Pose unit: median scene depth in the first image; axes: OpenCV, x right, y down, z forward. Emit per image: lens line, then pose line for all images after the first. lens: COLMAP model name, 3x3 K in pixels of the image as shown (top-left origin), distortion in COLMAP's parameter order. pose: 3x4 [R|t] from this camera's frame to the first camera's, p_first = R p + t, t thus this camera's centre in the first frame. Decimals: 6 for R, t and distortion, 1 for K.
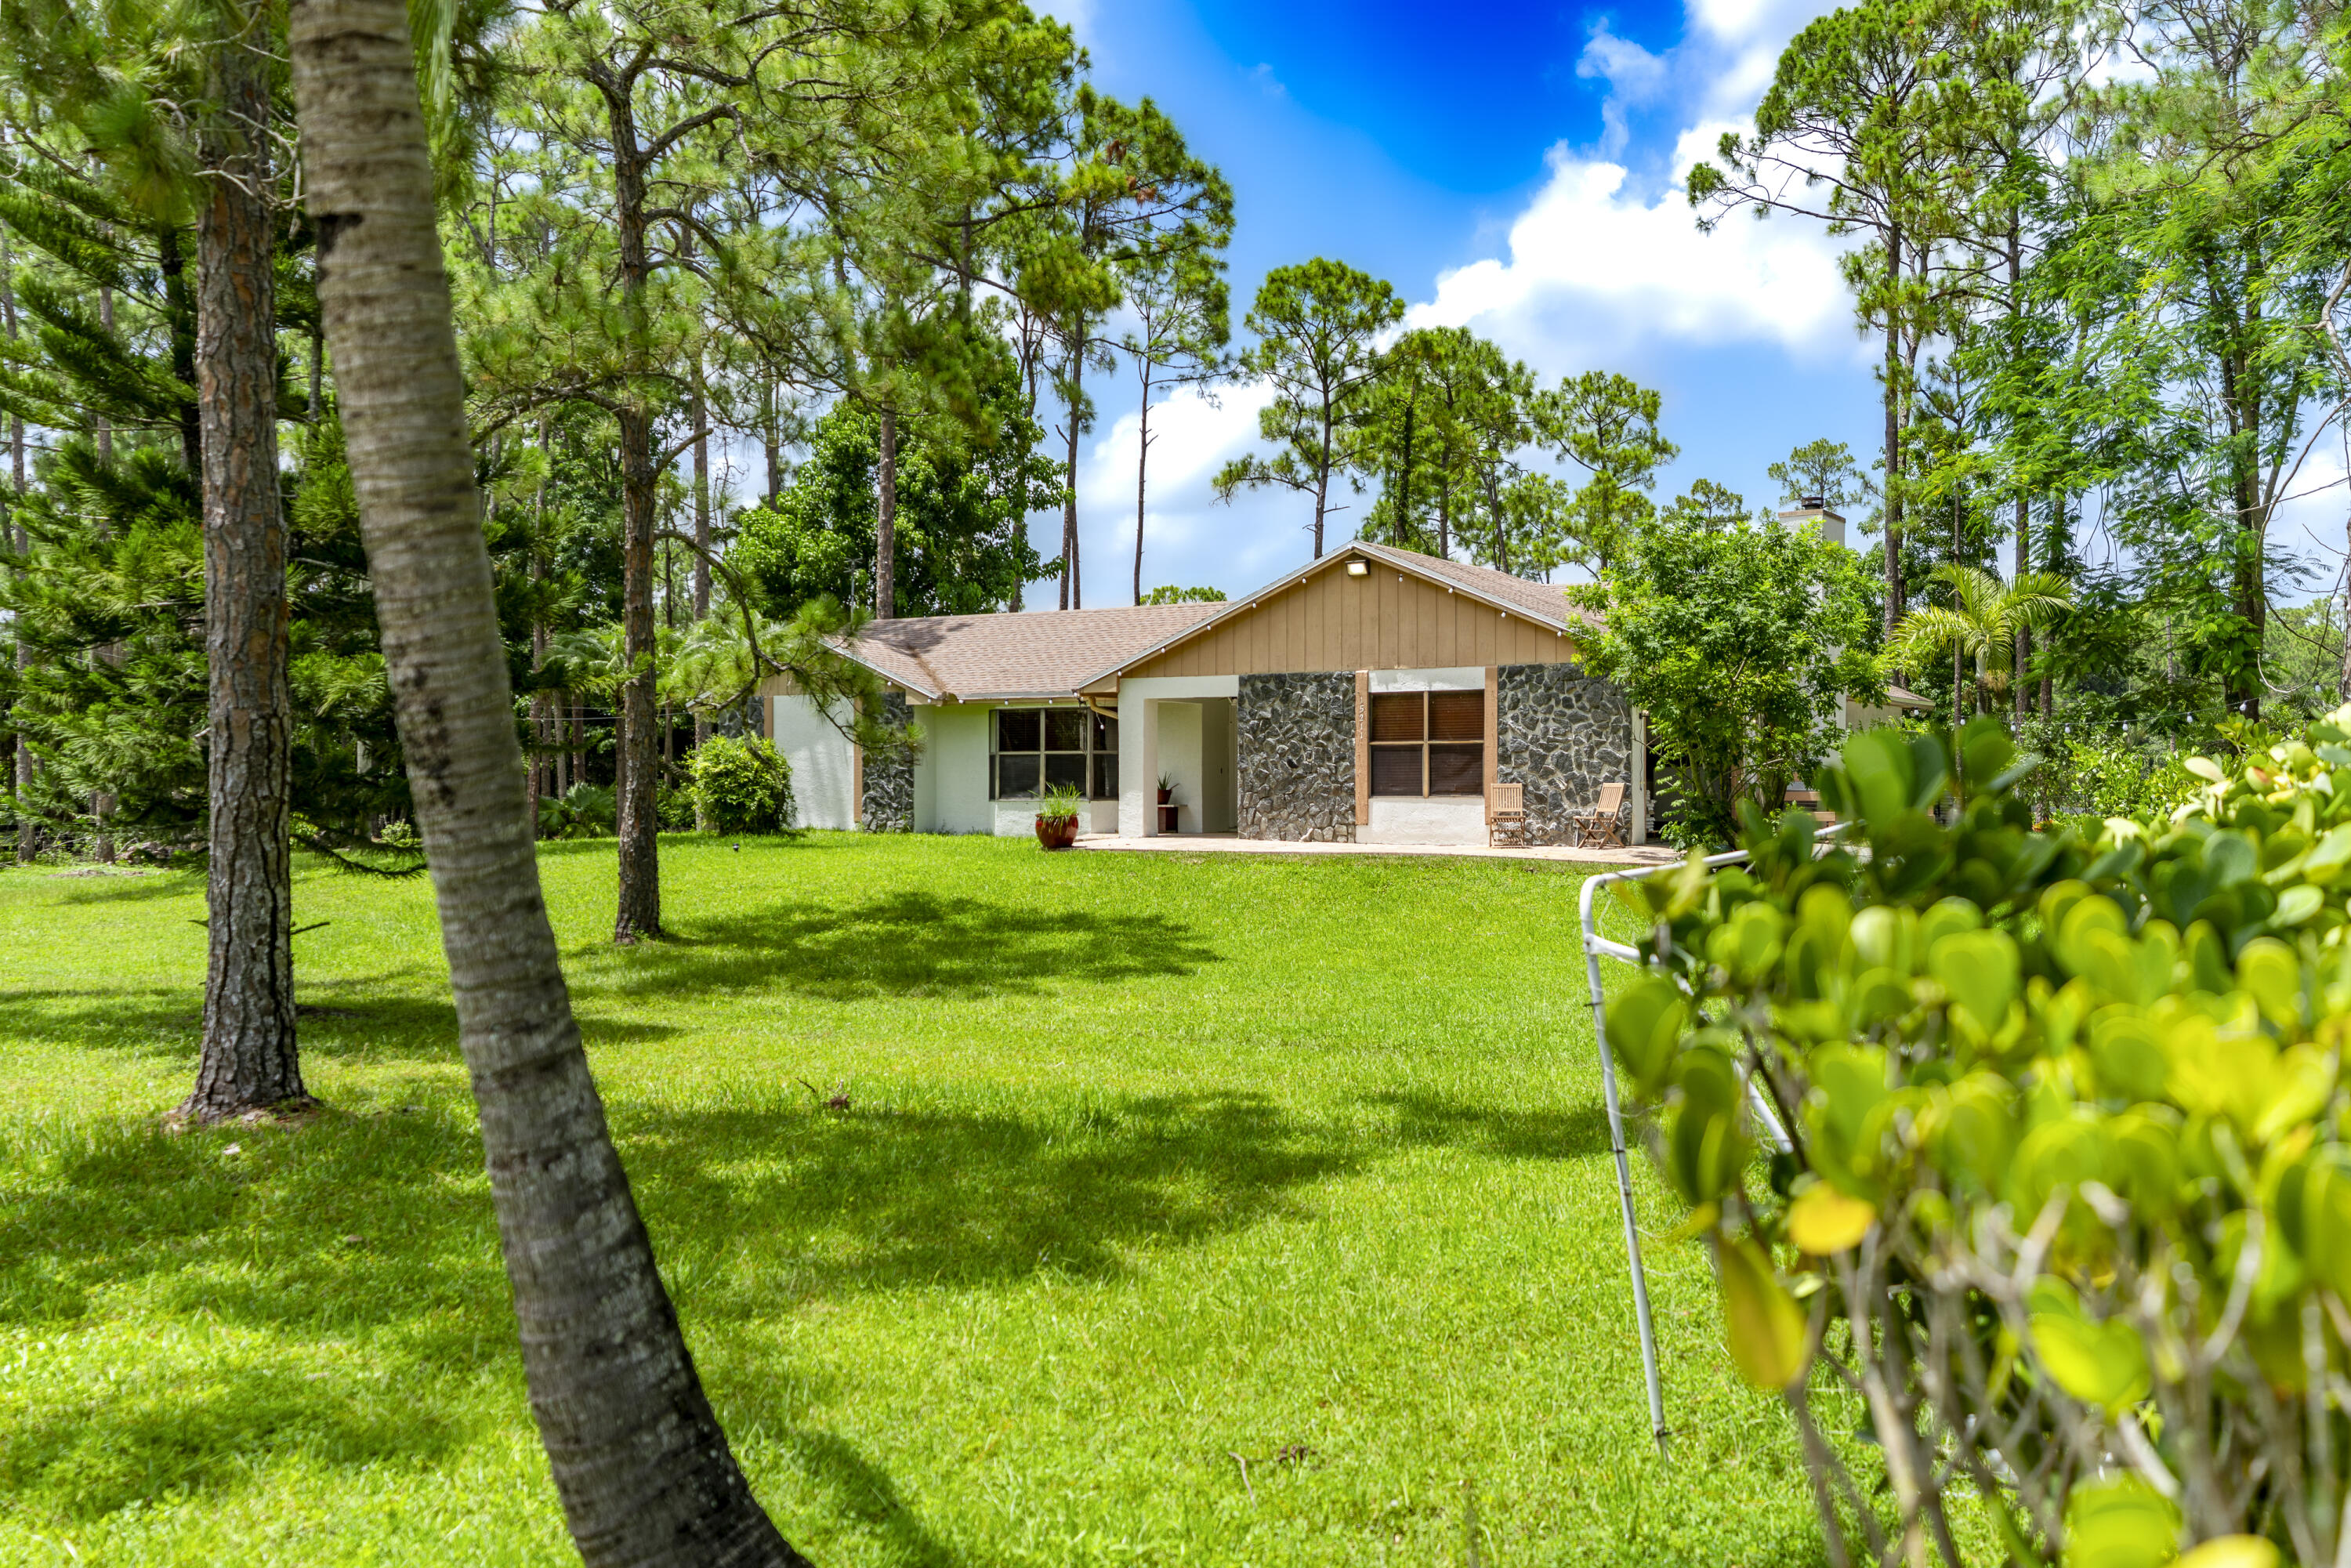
lens RADIAL K [[2301.6, 0, 1180.9], [0, 2301.6, 780.9], [0, 0, 1]] dist [-0.003162, 0.000000]
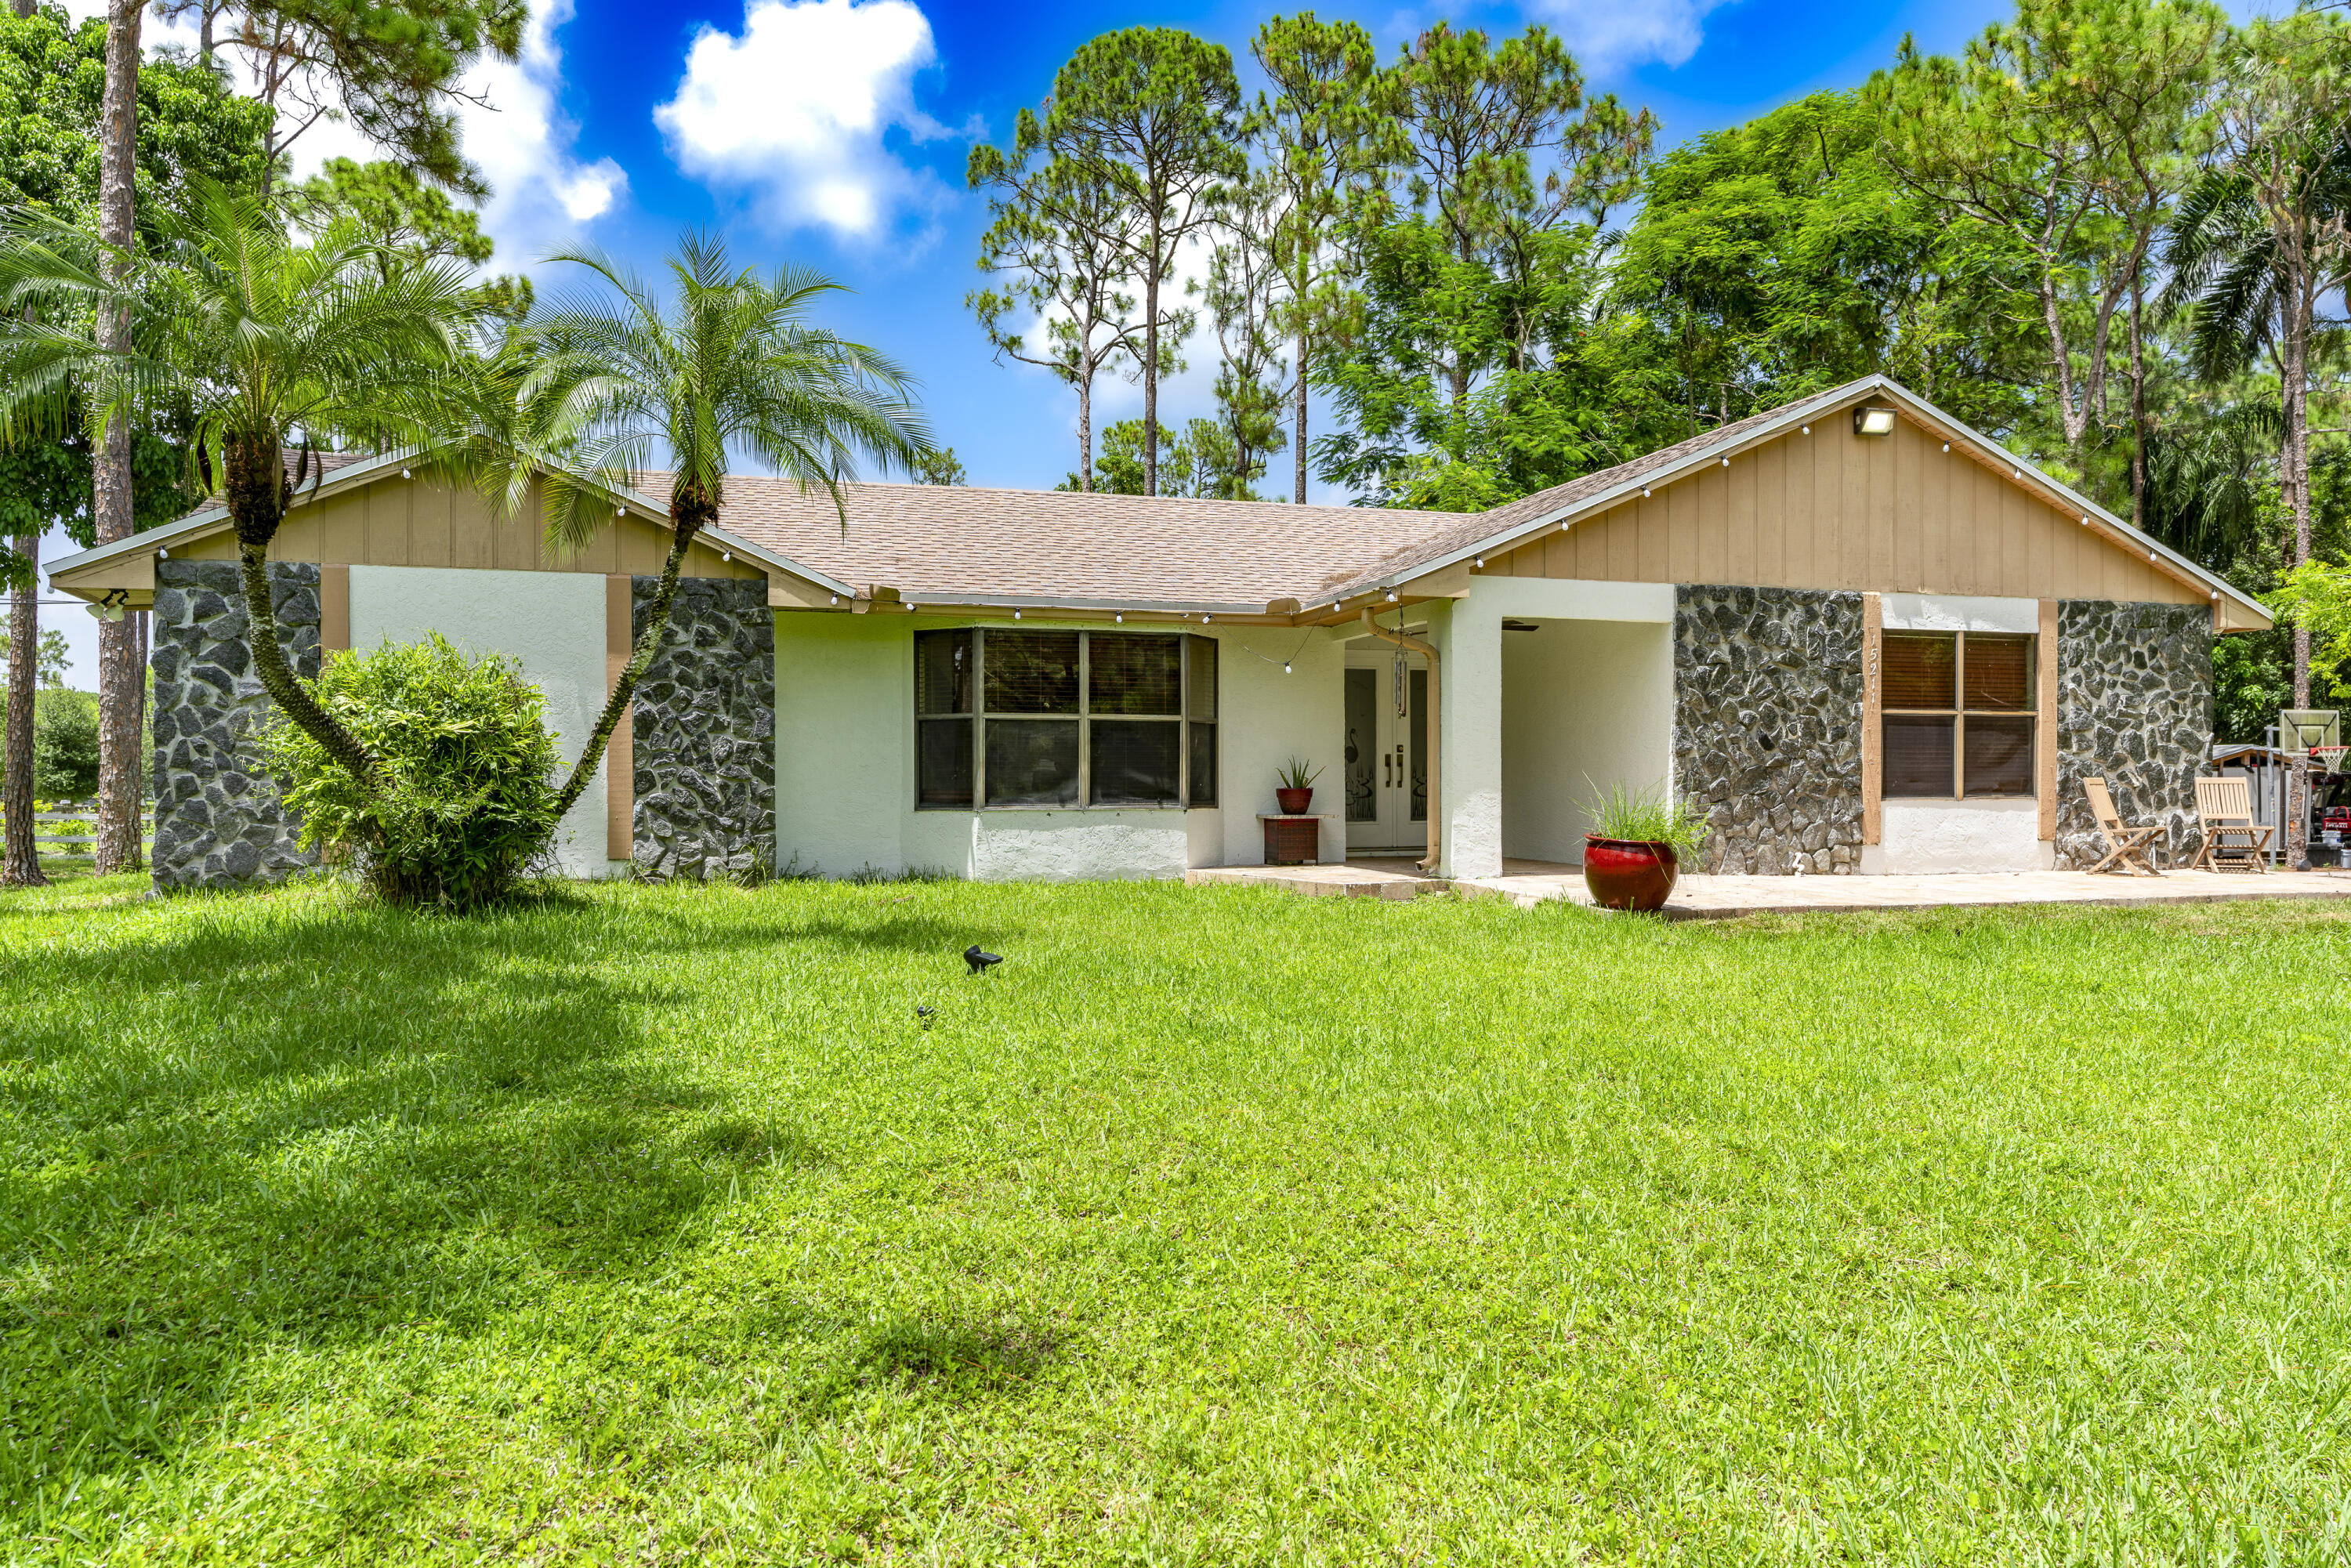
lens RADIAL K [[1834.4, 0, 1176.6], [0, 1834.4, 789.1], [0, 0, 1]] dist [-0.008892, -0.000843]
pose [[0.634885, 0.000938, 0.772606, -0.412814], [-0.001394, 0.999999, -0.000069, 0.004695], [-0.772605, -0.001033, 0.634886, 0.833004]]
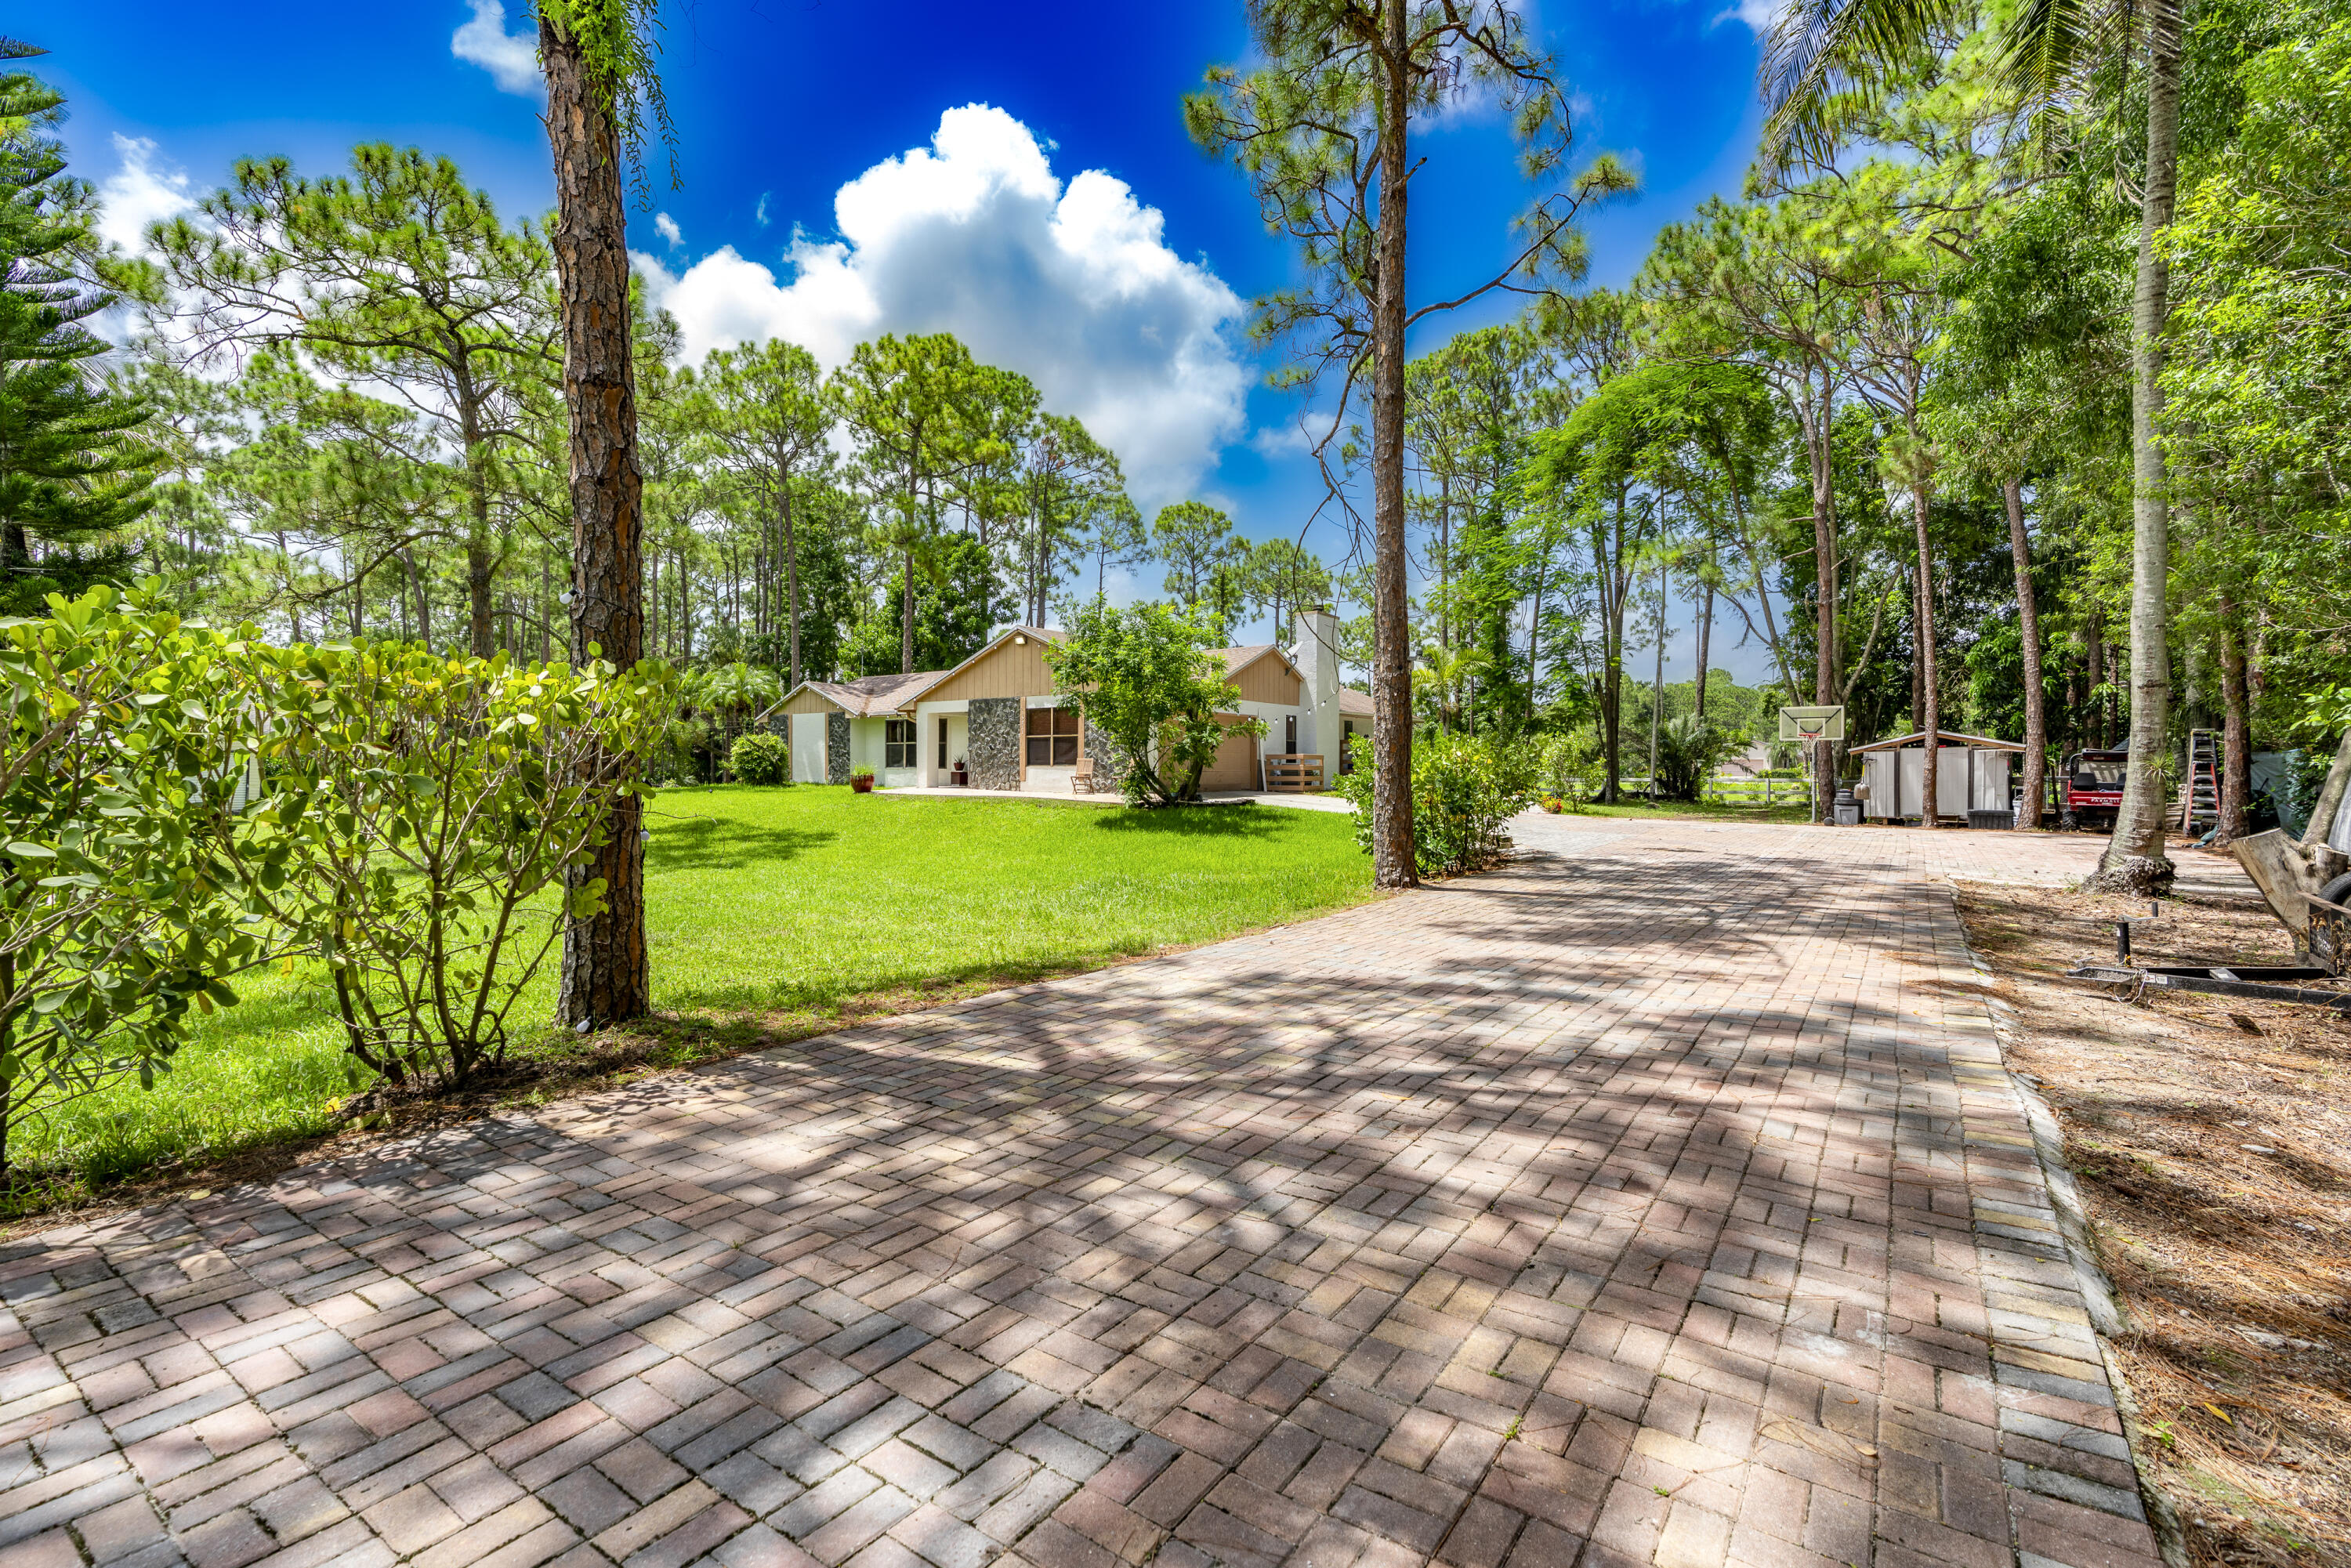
lens RADIAL K [[1067.3, 0, 1167.1], [0, 1067.3, 782.4], [0, 0, 1]] dist [-0.000373, 0.001874]
pose [[0.995321, 0.007804, -0.096306, 0.273729], [-0.006511, 0.999885, 0.013728, 0.007523], [0.096402, -0.013037, 0.995257, 0.168223]]
